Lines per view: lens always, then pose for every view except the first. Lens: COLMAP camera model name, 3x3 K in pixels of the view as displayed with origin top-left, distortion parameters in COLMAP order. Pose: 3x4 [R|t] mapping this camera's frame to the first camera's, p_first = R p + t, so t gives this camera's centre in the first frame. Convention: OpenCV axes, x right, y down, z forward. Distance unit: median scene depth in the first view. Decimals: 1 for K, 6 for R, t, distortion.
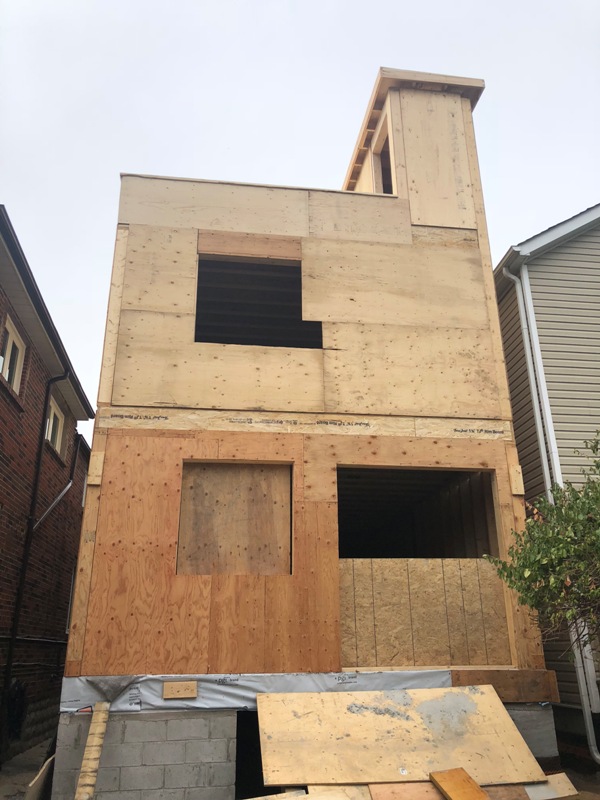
lens RADIAL K [[666.7, 0, 300.0], [0, 666.7, 400.0], [0, 0, 1]] dist [0.001157, 0.003316]
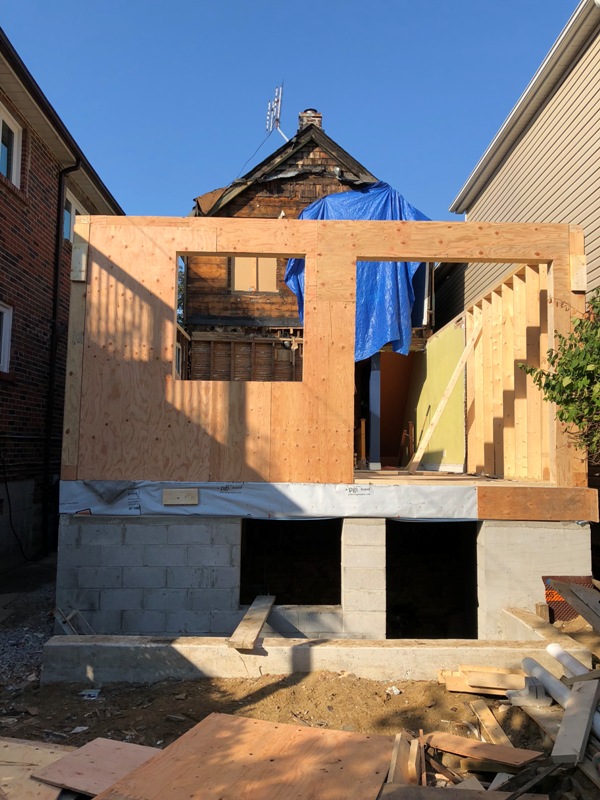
lens RADIAL K [[656.5, 0, 300.0], [0, 656.5, 400.0], [0, 0, 1]] dist [0.013398, 0.001368]
pose [[0.992469, 0.016257, -0.121416, 0.100263], [0.018248, 0.960478, 0.277757, 0.042300], [0.121133, -0.277881, 0.952948, 0.157874]]
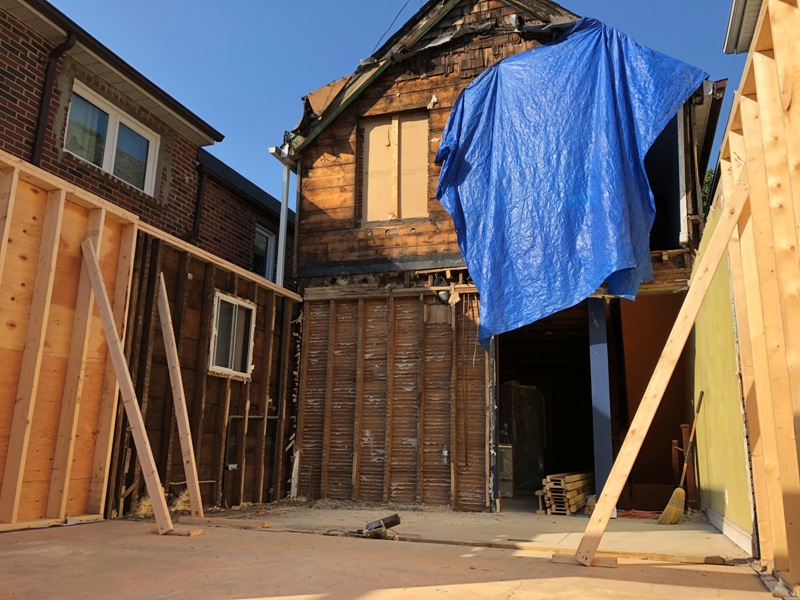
lens RADIAL K [[656.5, 0, 400.0], [0, 656.5, 300.0], [0, 0, 1]] dist [0.013398, 0.001368]
pose [[0.888929, -0.072735, -0.452233, 0.195147], [0.133624, 0.985545, 0.104146, 0.166898], [0.438121, -0.153007, 0.885798, 0.552901]]
